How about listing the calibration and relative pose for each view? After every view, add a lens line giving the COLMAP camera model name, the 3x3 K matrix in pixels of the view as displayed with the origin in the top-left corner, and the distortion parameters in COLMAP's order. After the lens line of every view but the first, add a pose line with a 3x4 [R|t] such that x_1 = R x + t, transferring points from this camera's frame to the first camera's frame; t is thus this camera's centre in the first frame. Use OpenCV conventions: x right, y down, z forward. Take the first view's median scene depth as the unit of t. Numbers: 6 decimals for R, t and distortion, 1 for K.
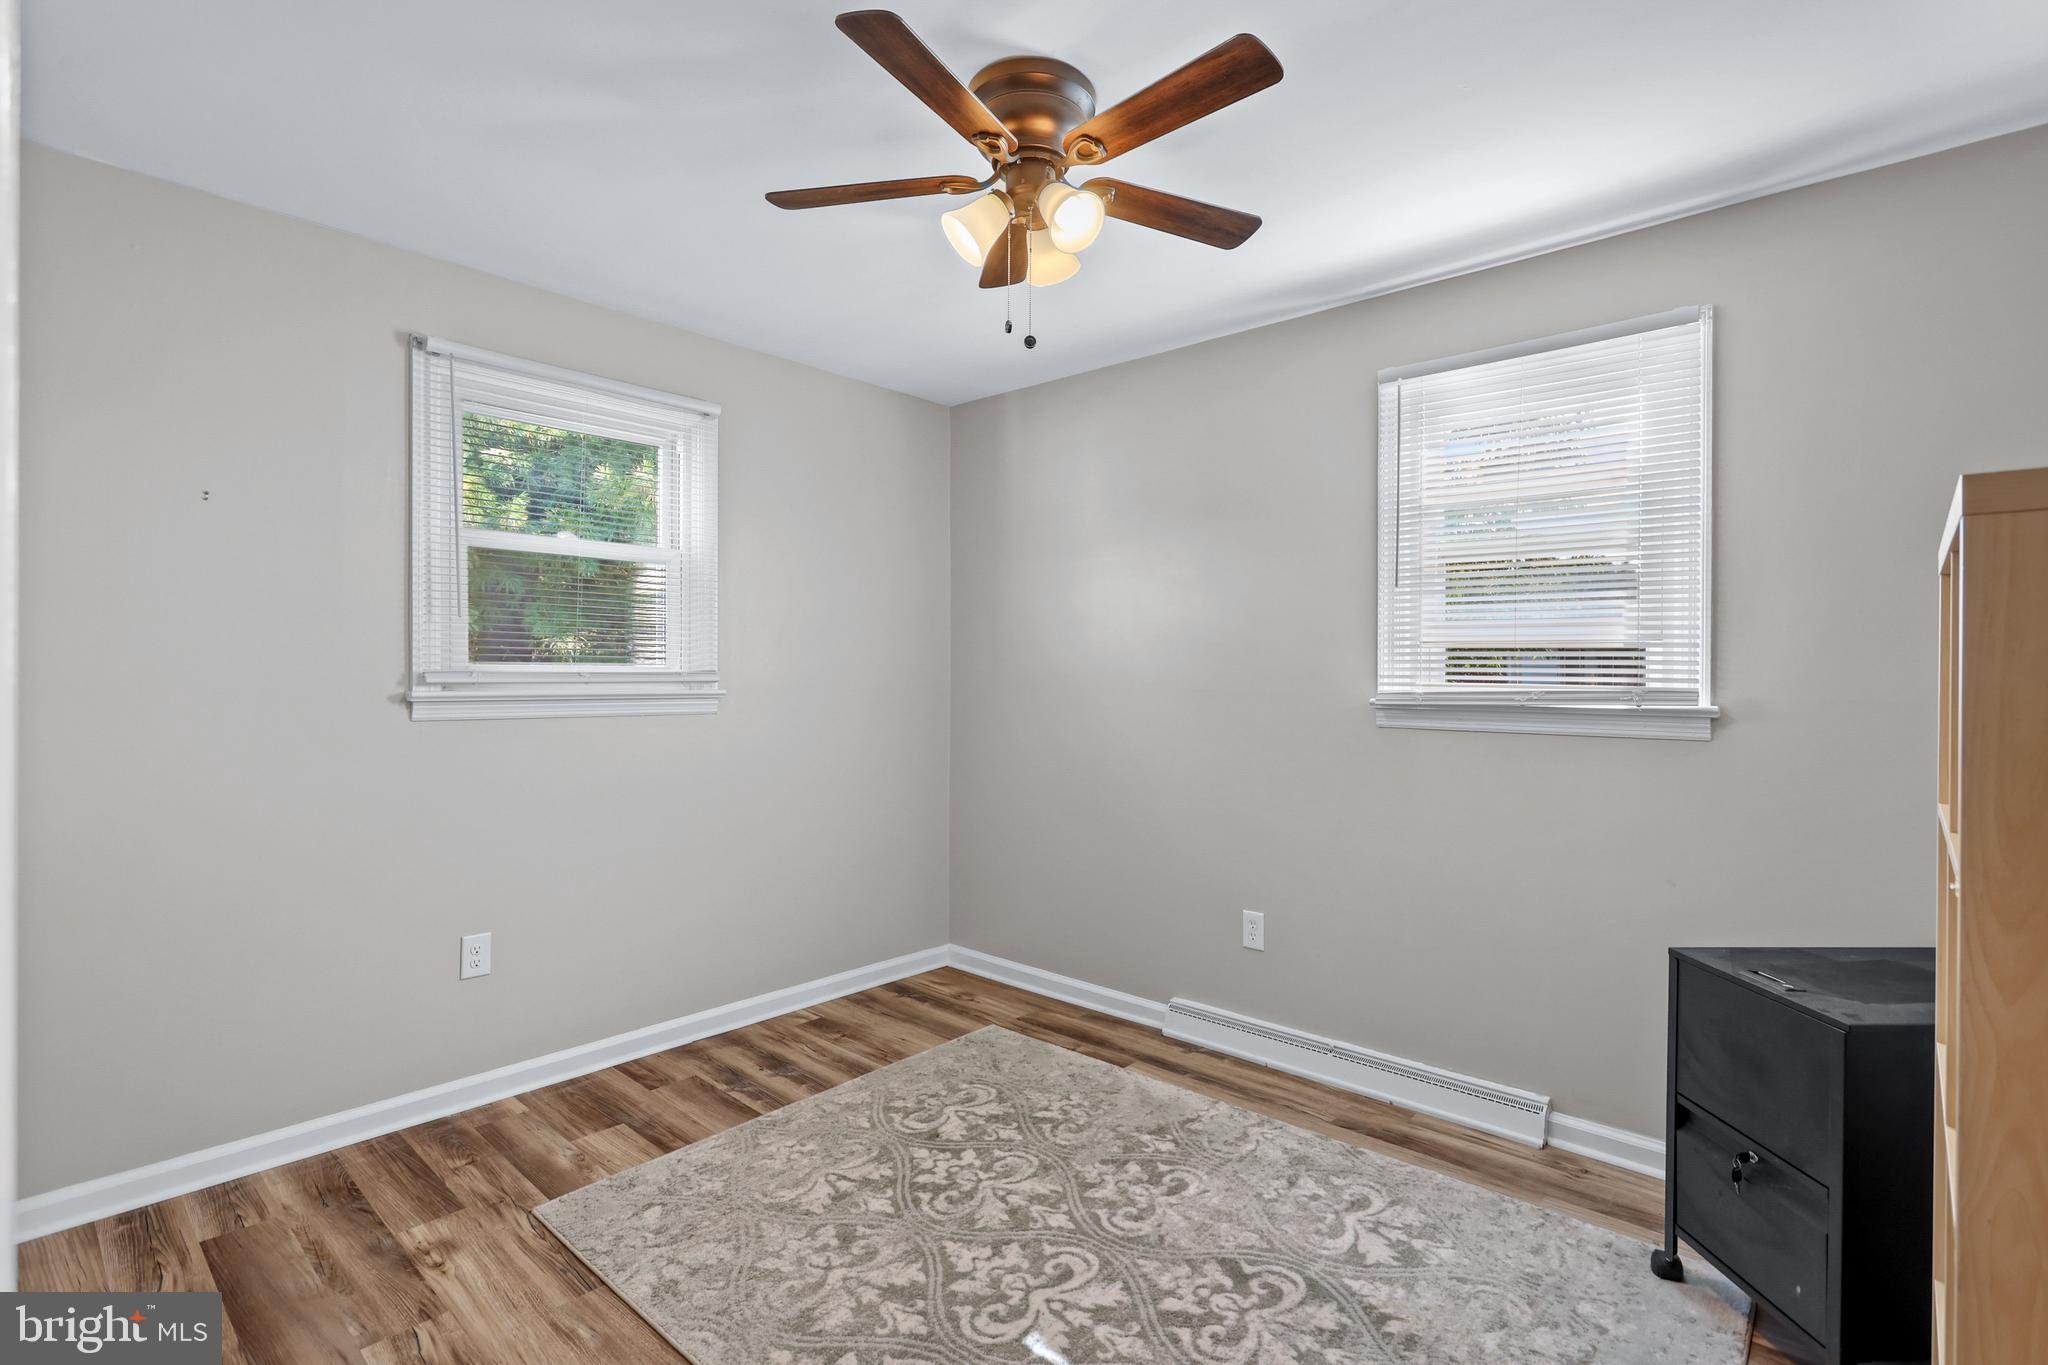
lens RADIAL K [[973.6, 0, 1030.1], [0, 973.6, 680.4], [0, 0, 1]] dist [-0.009262, 0.006420]
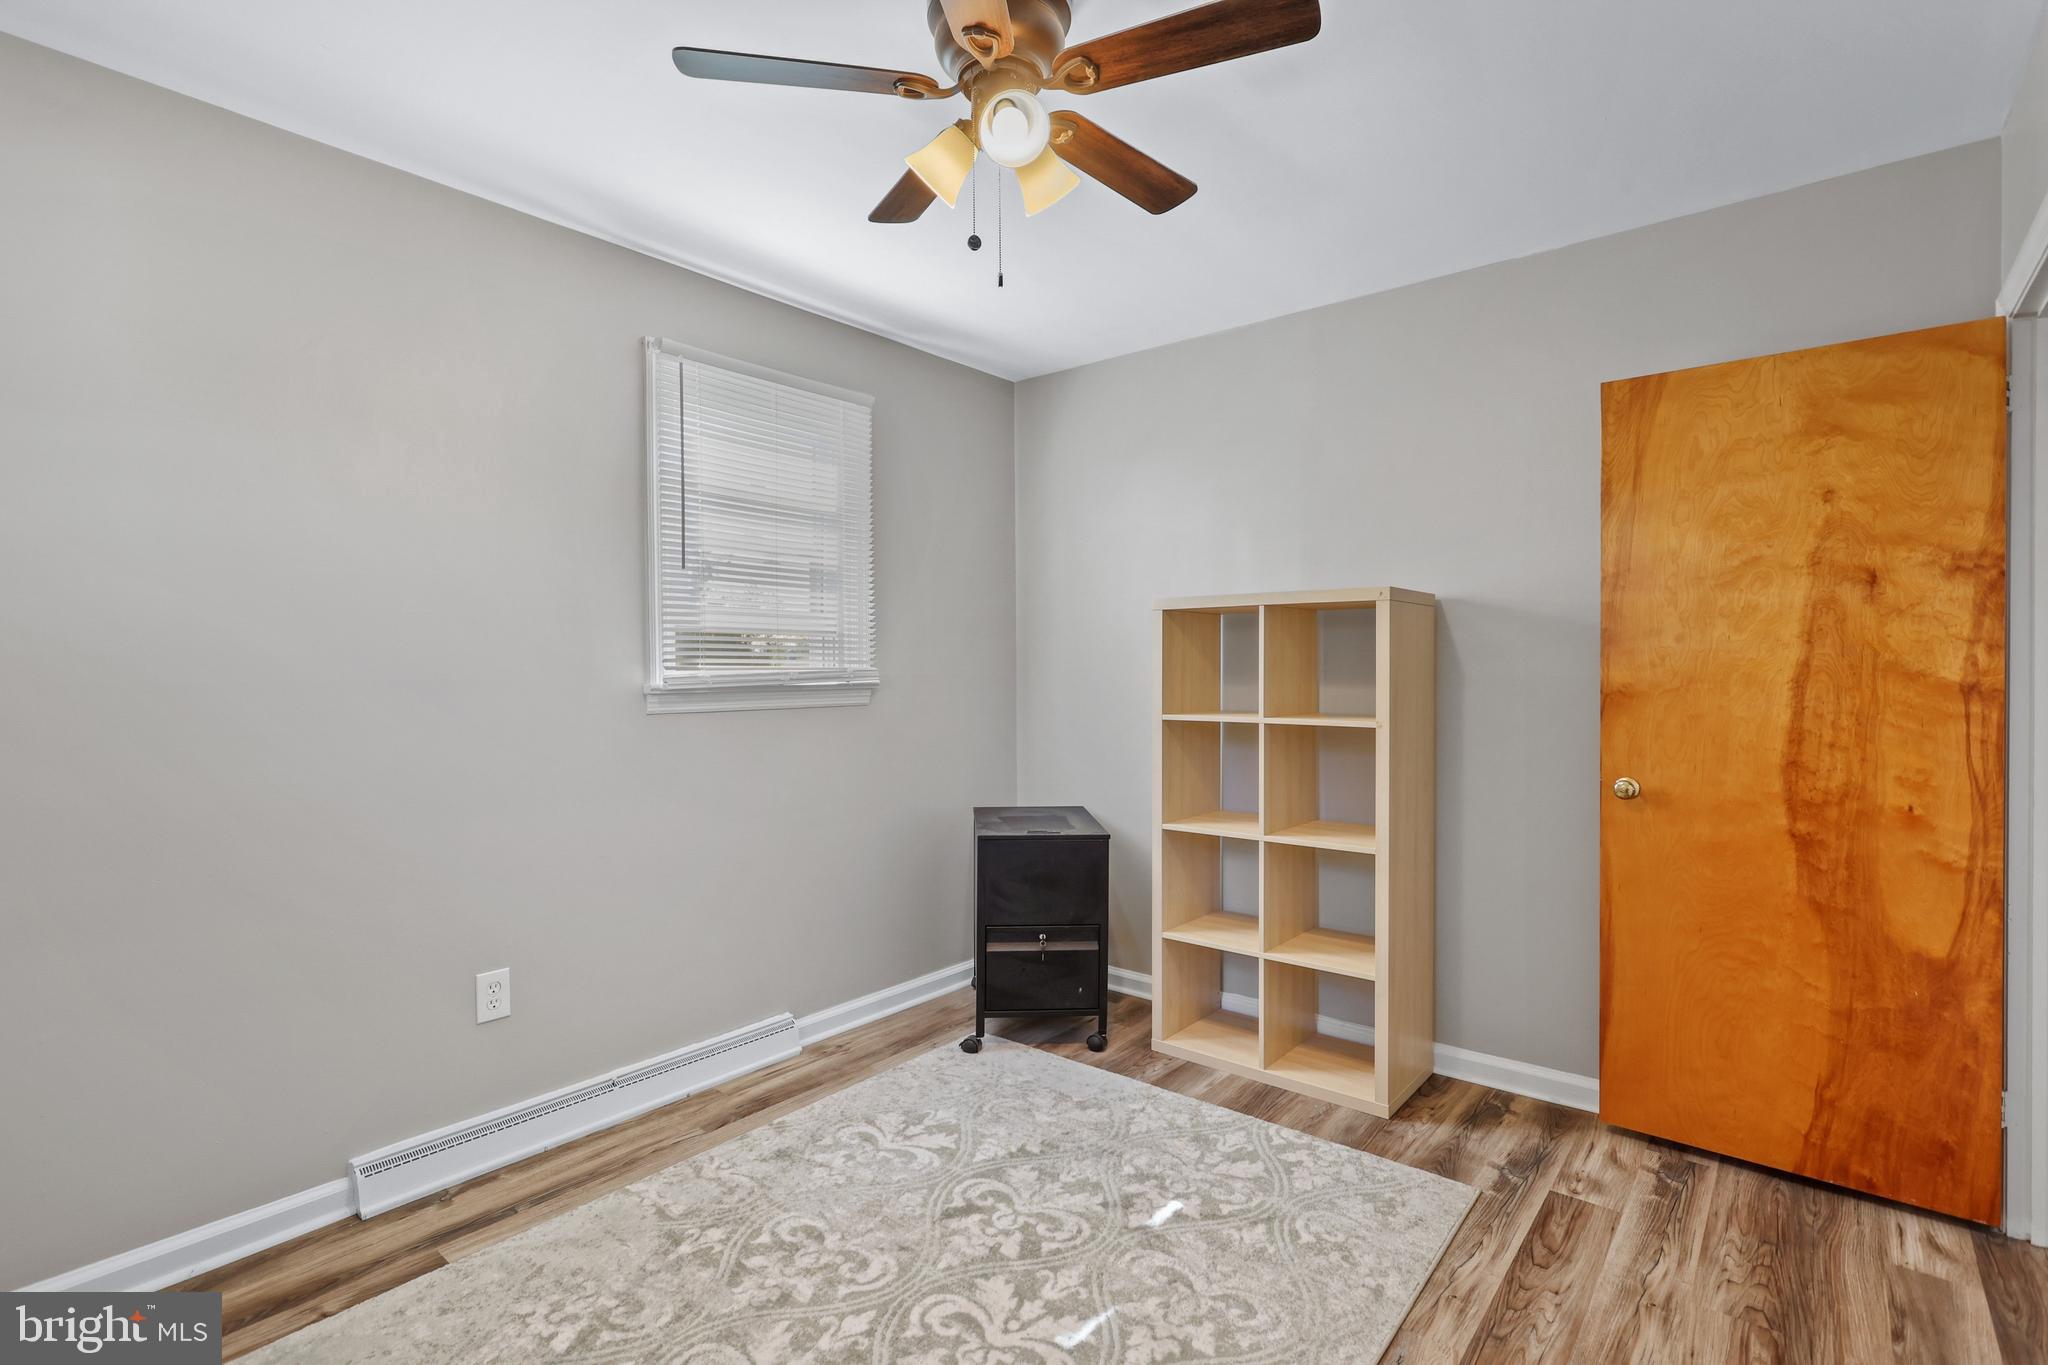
lens RADIAL K [[973.6, 0, 1029.2], [0, 973.6, 673.6], [0, 0, 1]] dist [-0.009262, 0.006420]
pose [[-0.045830, -0.014660, 0.998842, -0.711618], [0.013009, 0.999799, 0.015271, -0.001462], [-0.998865, 0.013694, -0.045630, 0.801581]]
